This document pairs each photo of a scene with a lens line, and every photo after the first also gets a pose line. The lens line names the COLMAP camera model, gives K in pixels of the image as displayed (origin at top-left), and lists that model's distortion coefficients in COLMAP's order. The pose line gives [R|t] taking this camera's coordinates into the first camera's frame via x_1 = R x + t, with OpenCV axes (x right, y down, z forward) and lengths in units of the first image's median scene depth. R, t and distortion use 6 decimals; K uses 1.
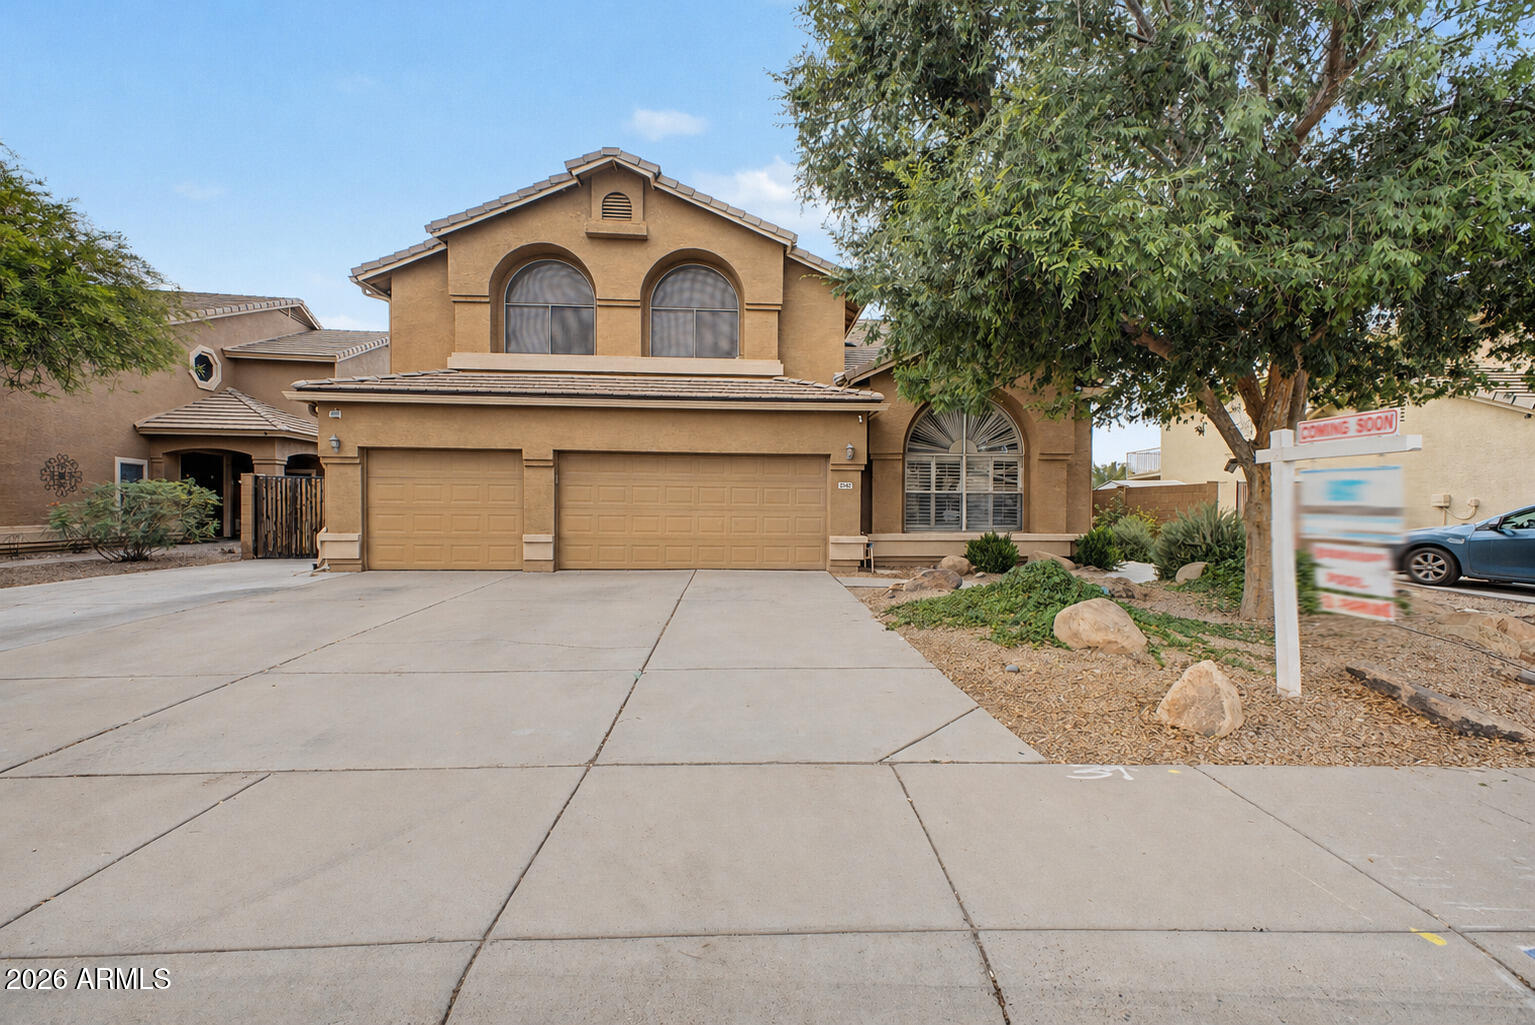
lens RADIAL K [[616.9, 0, 774.8], [0, 616.9, 507.8], [0, 0, 1]] dist [0.000499, 0.000055]
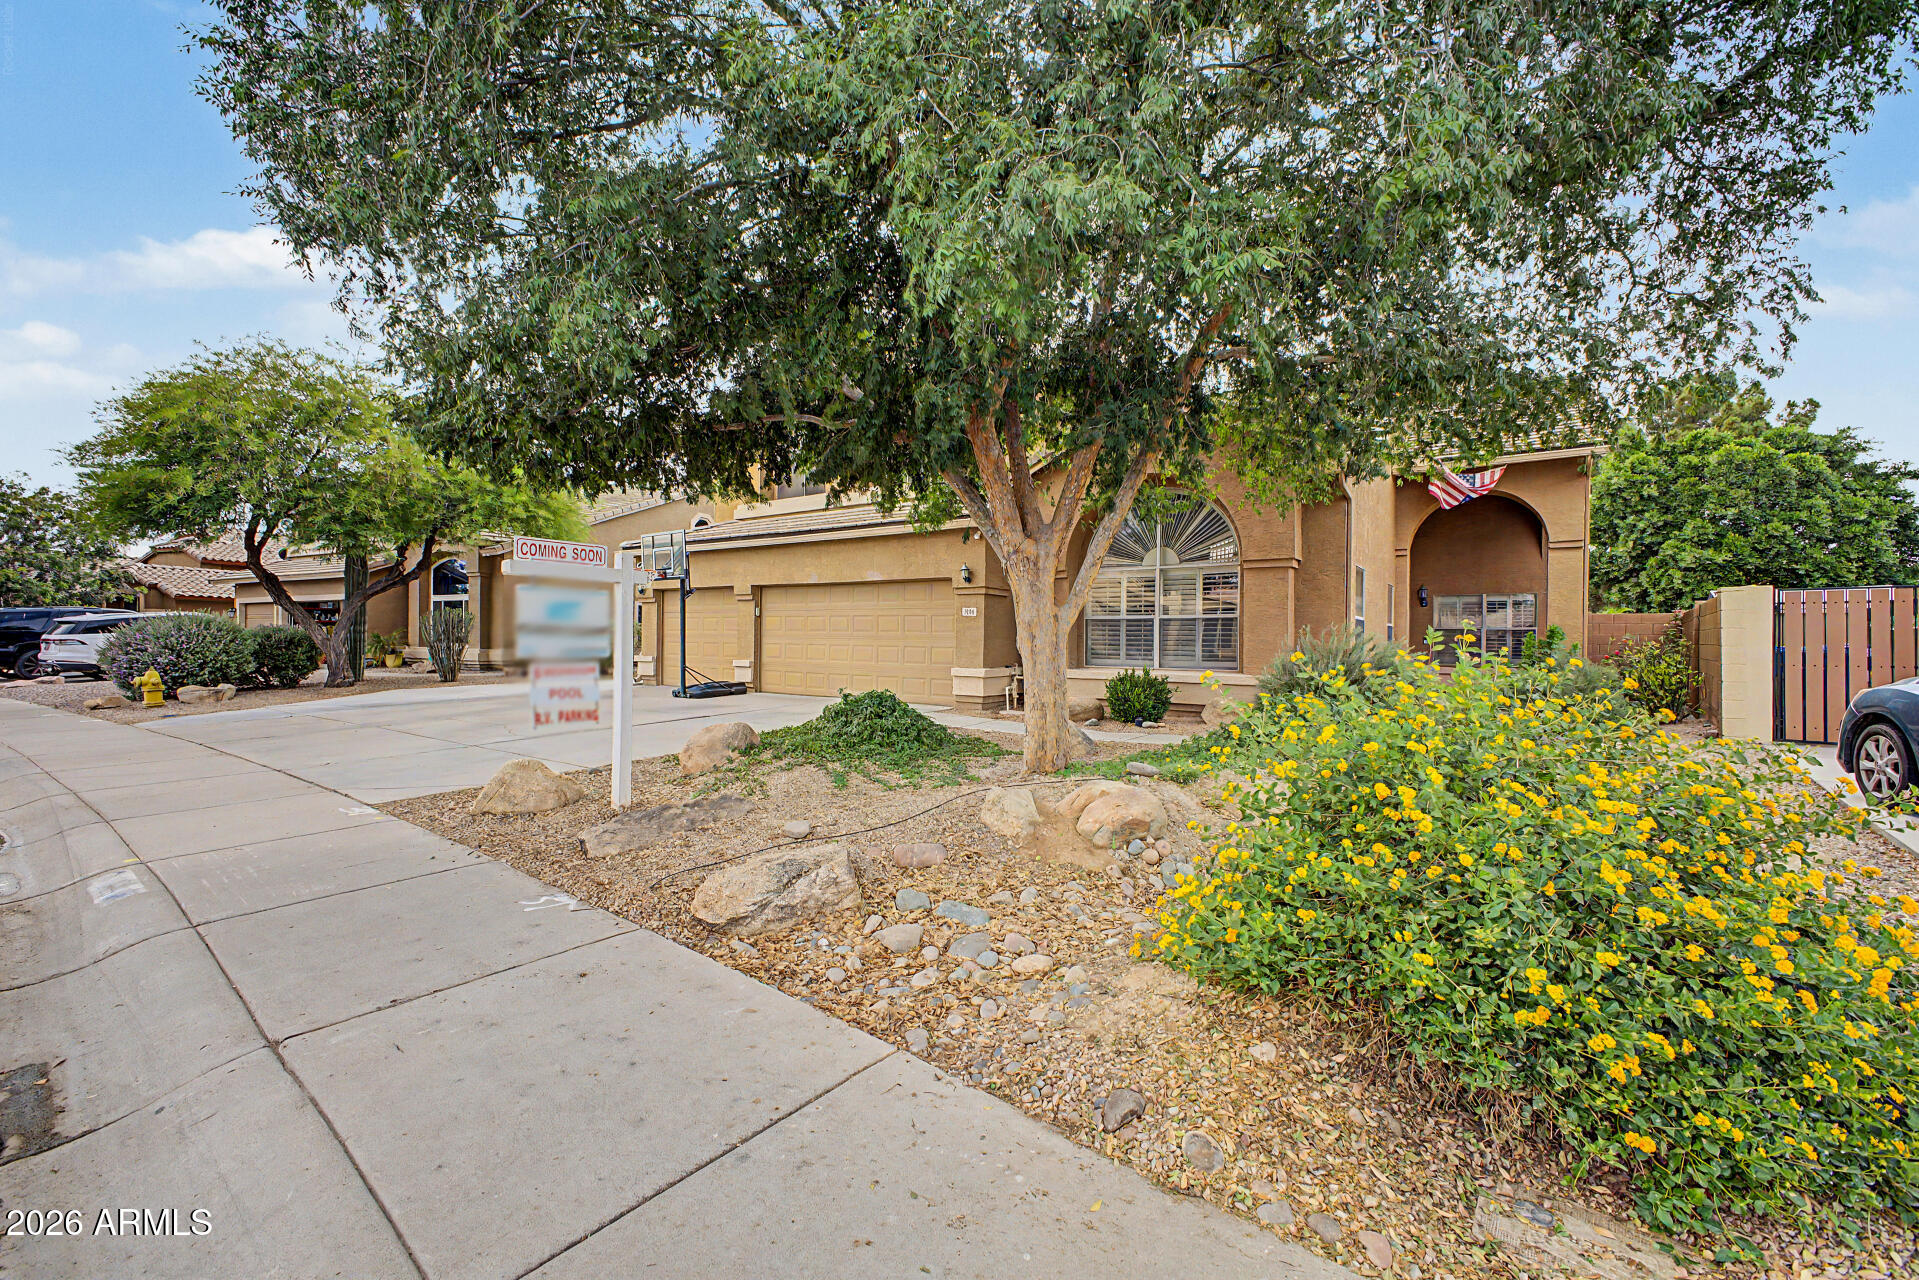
lens RADIAL K [[771.3, 0, 968.7], [0, 771.3, 634.1], [0, 0, 1]] dist [0.000499, 0.000055]
pose [[0.785149, -0.002601, -0.619301, 0.724154], [-0.006807, 0.999895, -0.012829, 0.009483], [0.619269, 0.014289, 0.785049, 0.119699]]
